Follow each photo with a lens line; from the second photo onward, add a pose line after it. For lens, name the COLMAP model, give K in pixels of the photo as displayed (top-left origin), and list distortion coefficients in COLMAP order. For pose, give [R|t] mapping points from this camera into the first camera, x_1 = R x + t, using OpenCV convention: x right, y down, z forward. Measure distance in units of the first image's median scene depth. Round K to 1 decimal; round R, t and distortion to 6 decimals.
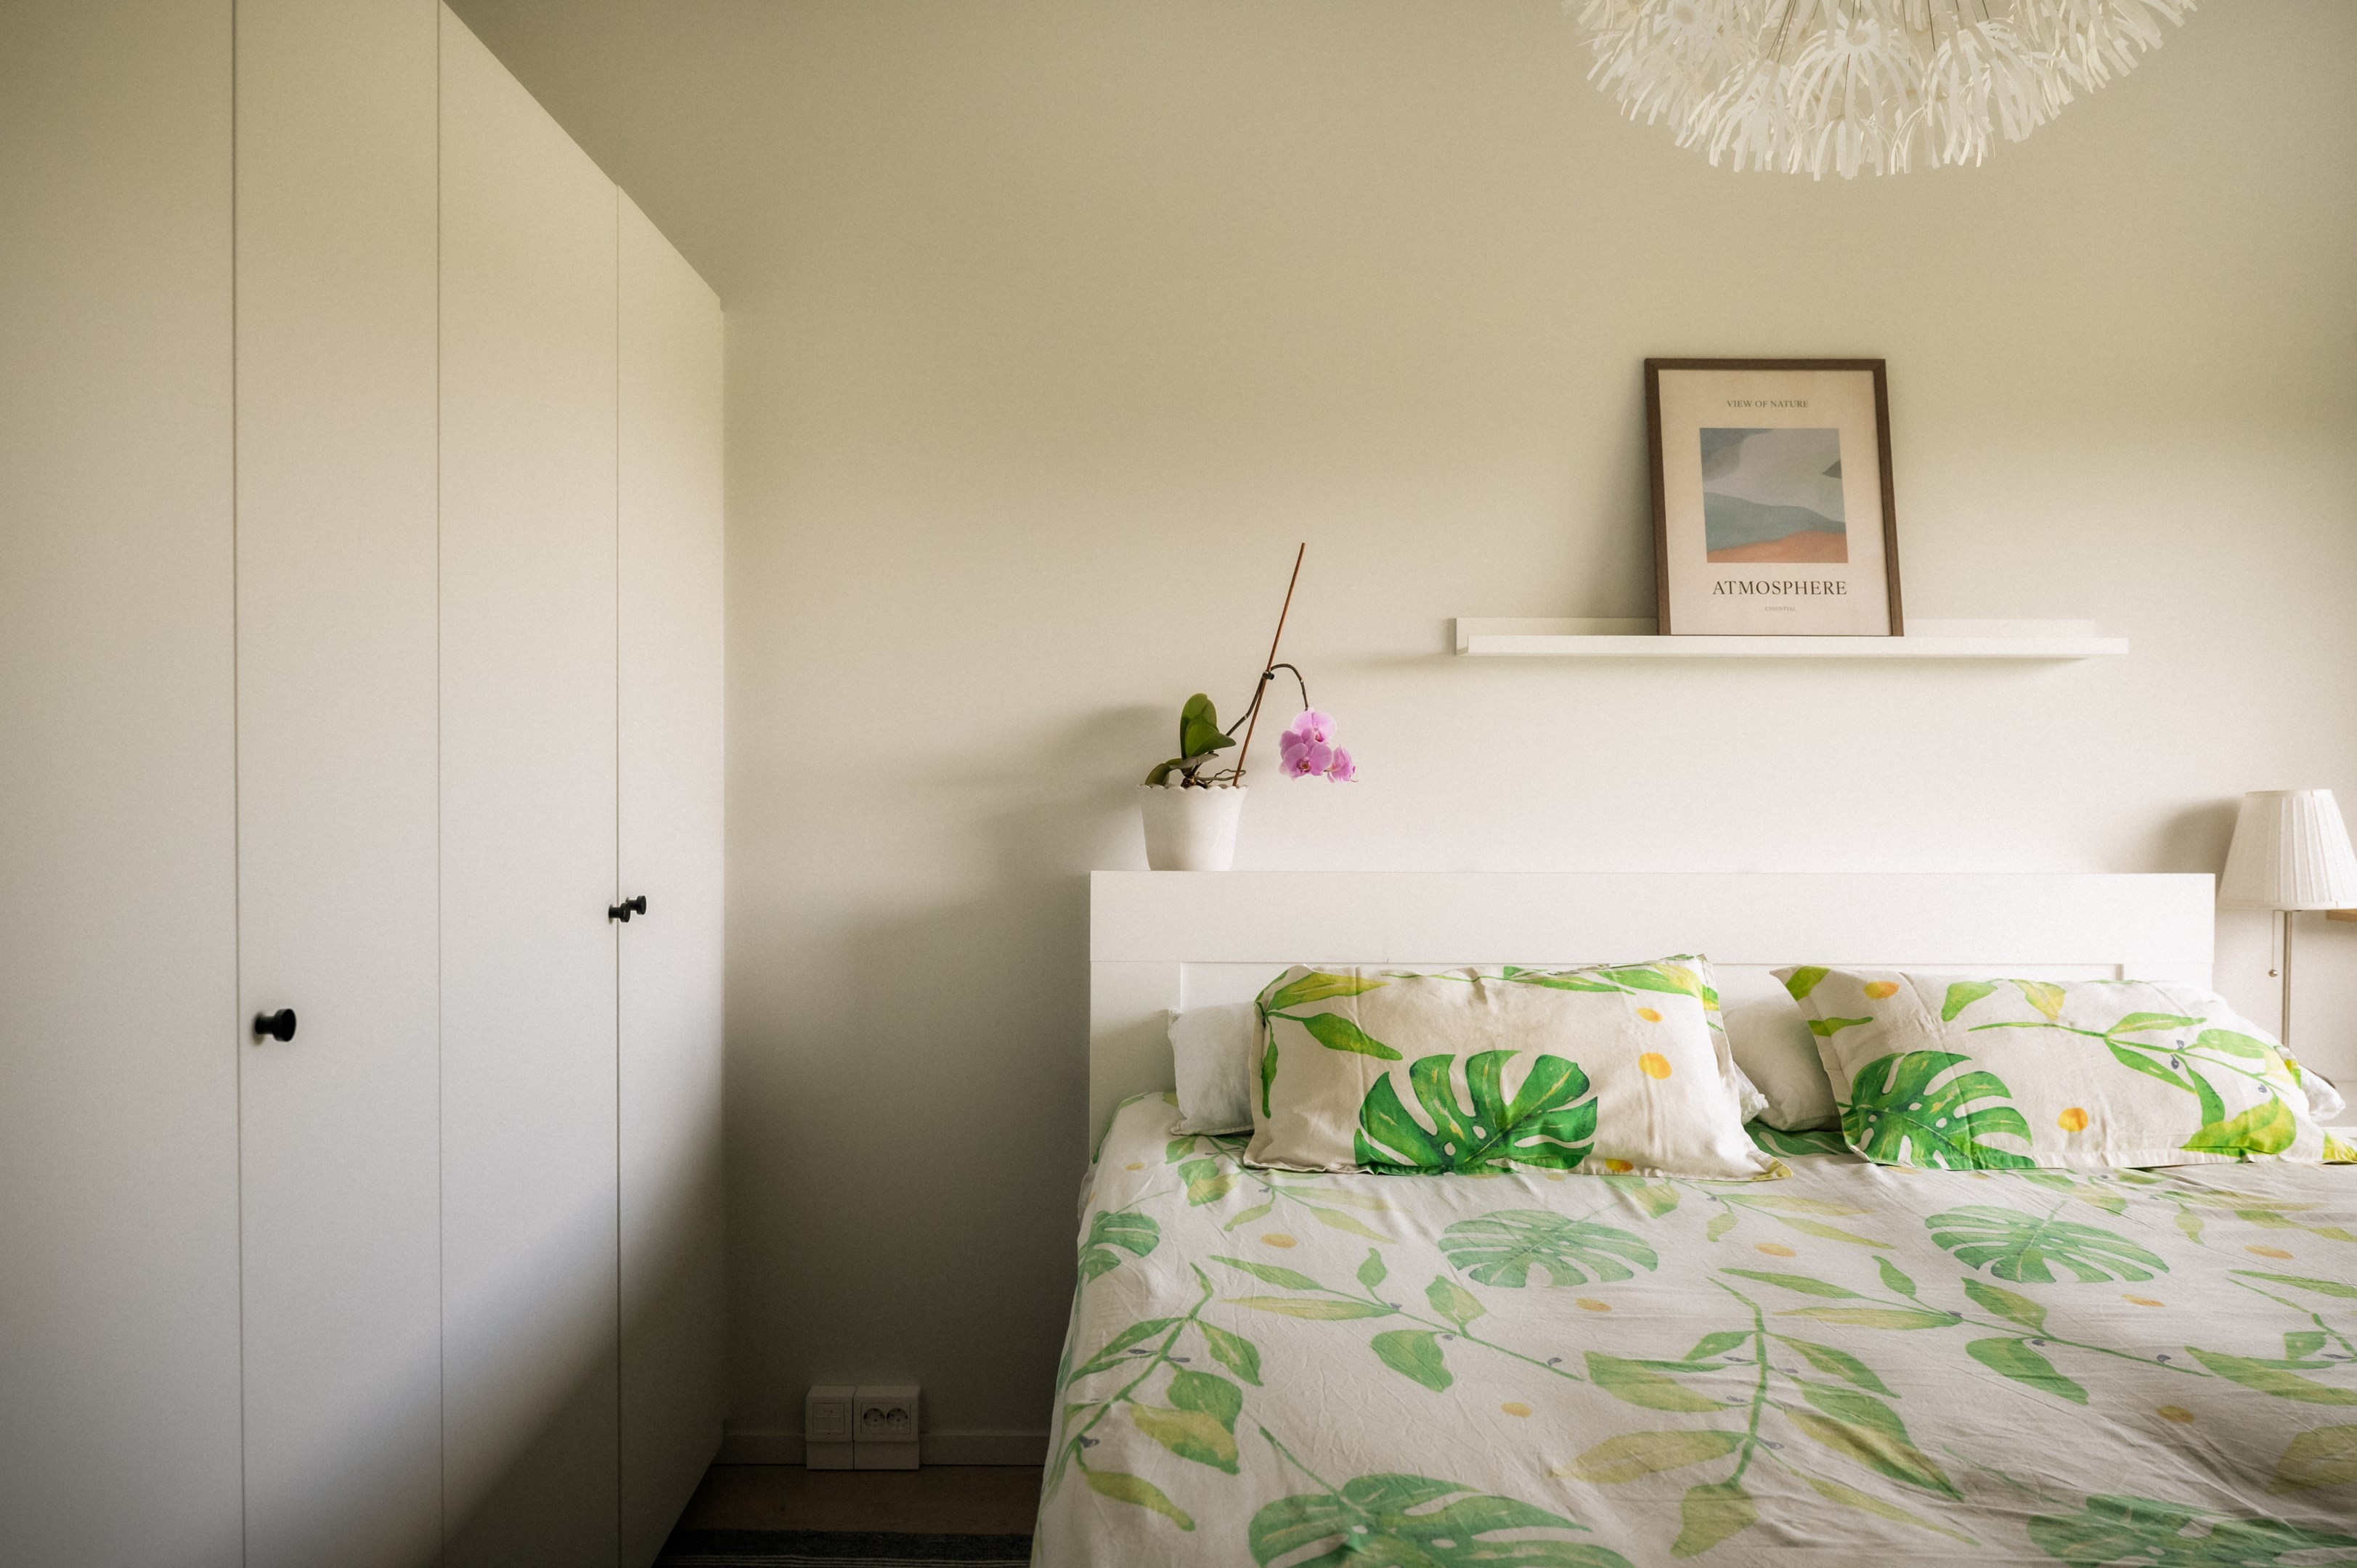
lens RADIAL K [[1709.6, 0, 1178.5], [0, 1709.6, 784.0], [0, 0, 1]] dist [-0.003412, -0.001319]
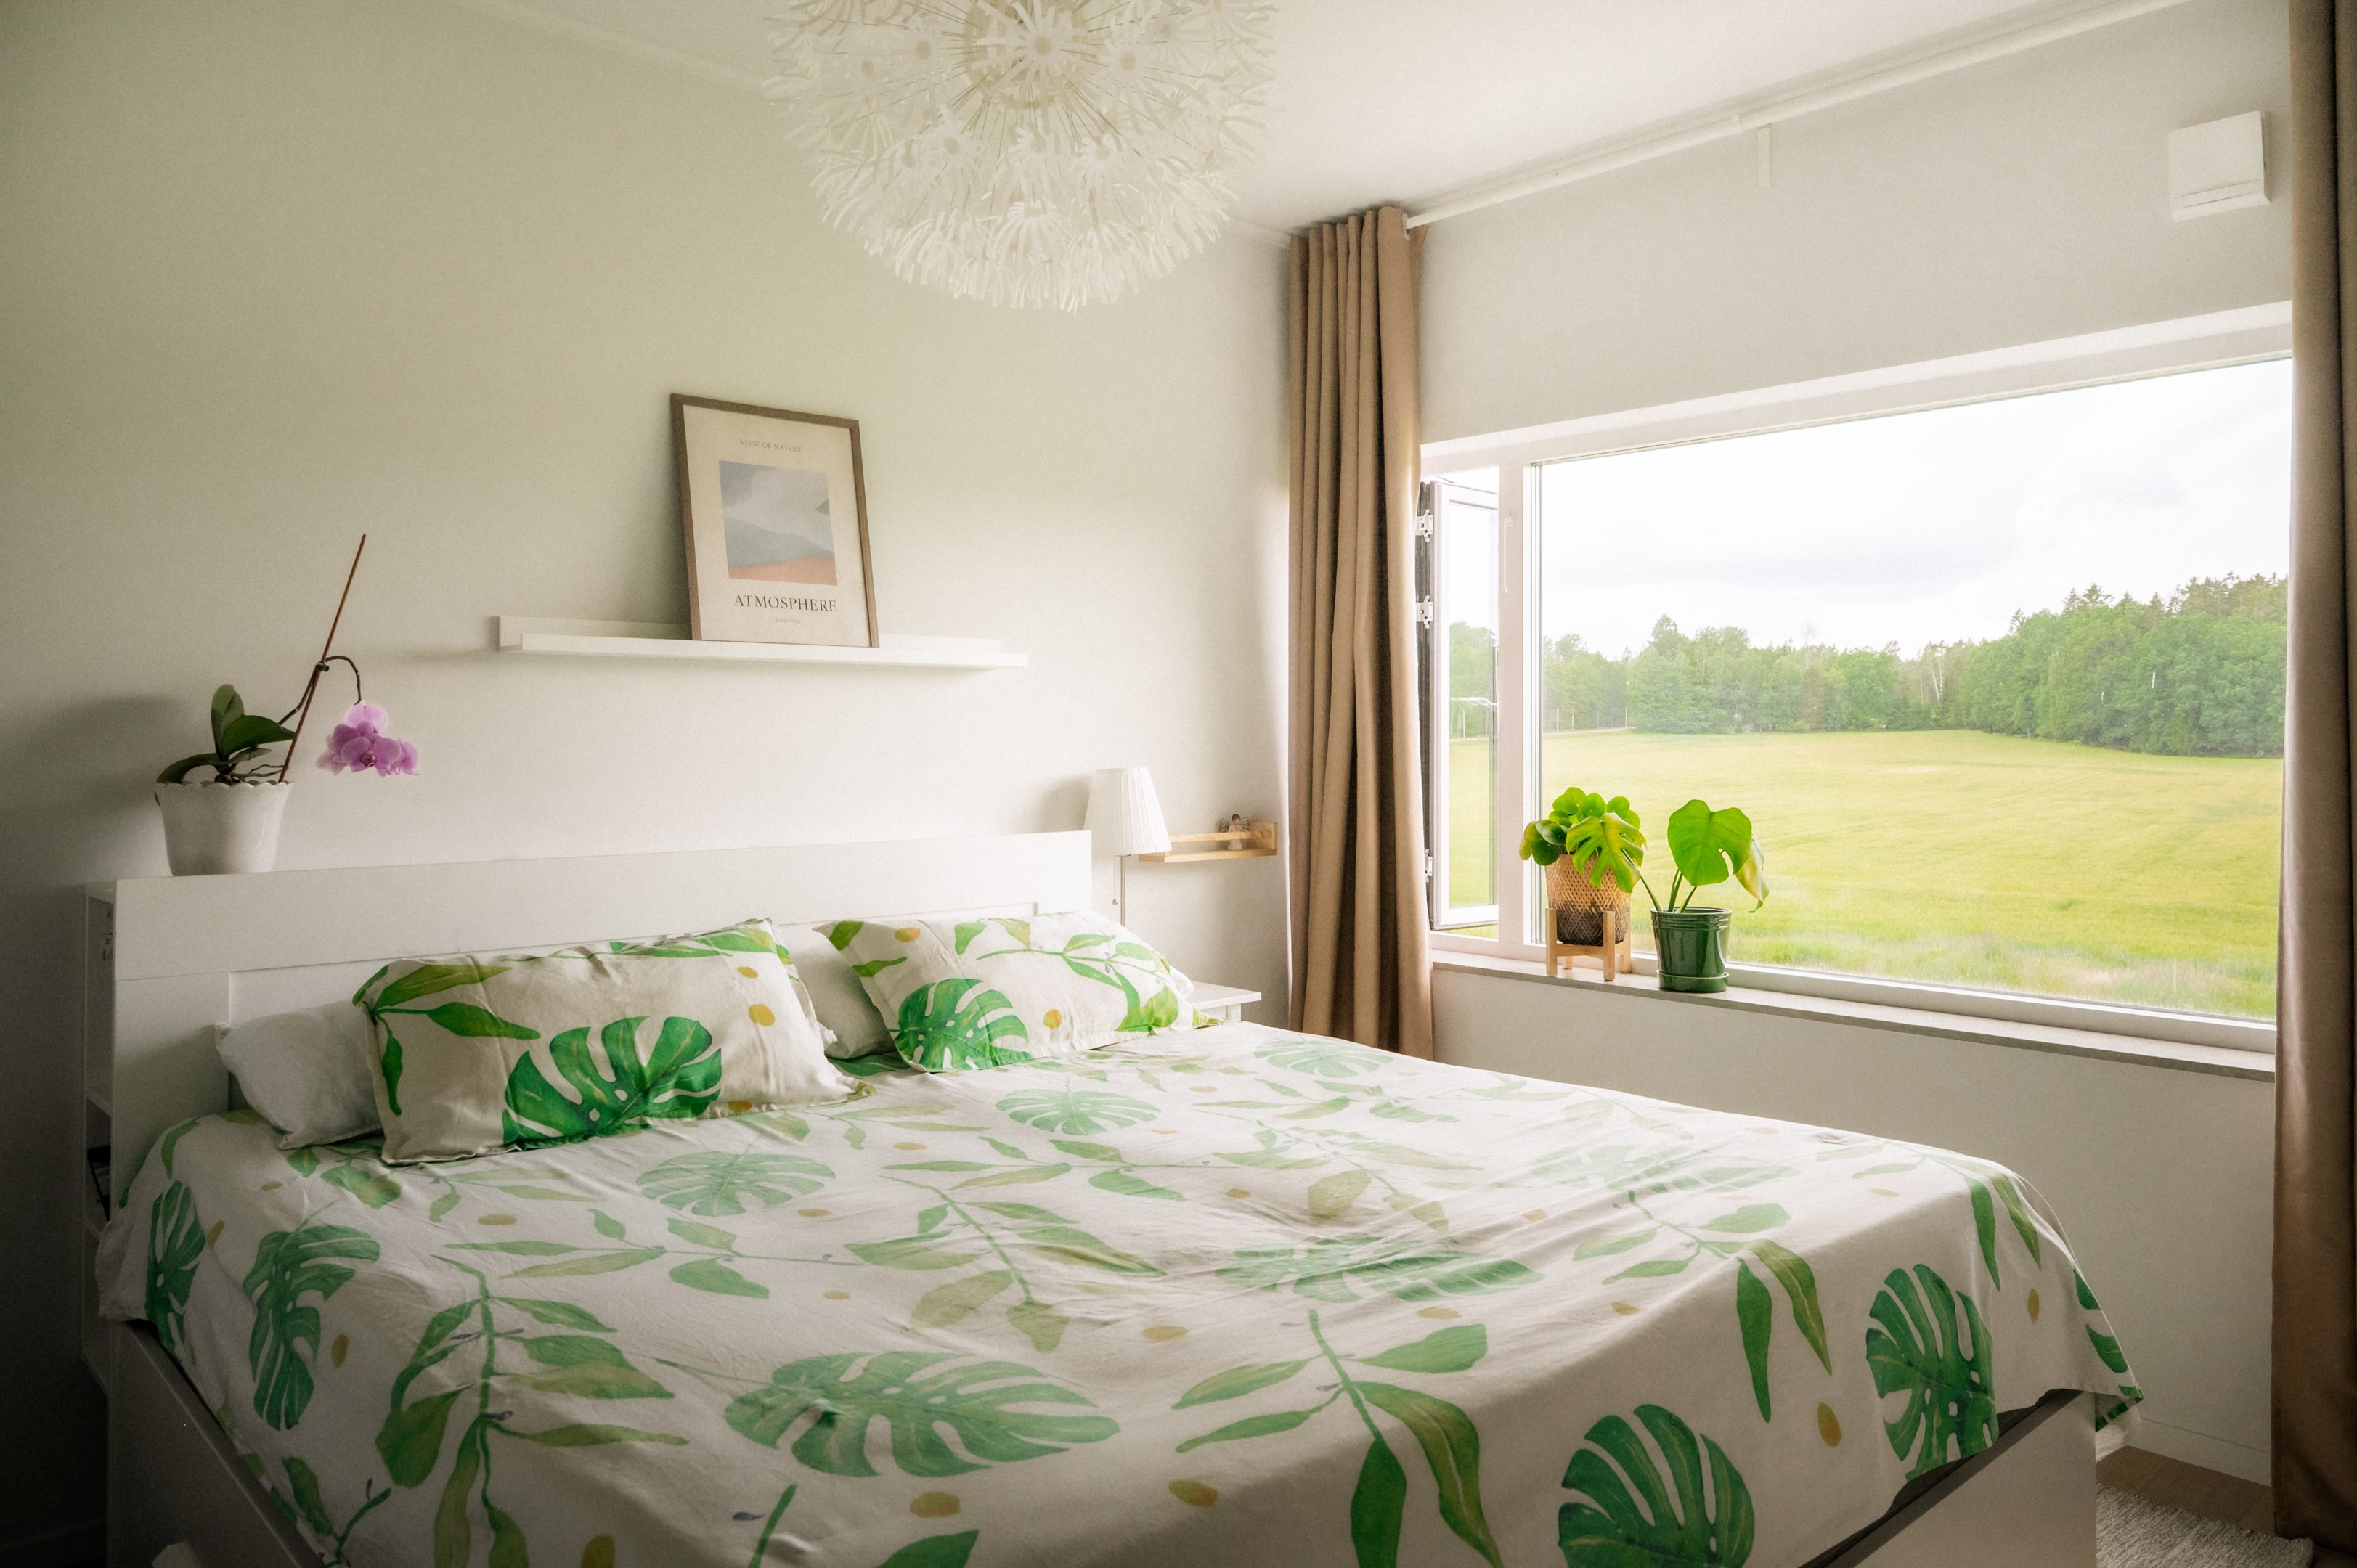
lens RADIAL K [[1625.2, 0, 1173.1], [0, 1625.2, 709.0], [0, 0, 1]] dist [0.003266, 0.001136]
pose [[0.746277, 0.007704, 0.665591, -0.248520], [0.018122, 0.999327, -0.031886, -0.001835], [-0.665388, 0.035858, 0.745636, -0.011808]]
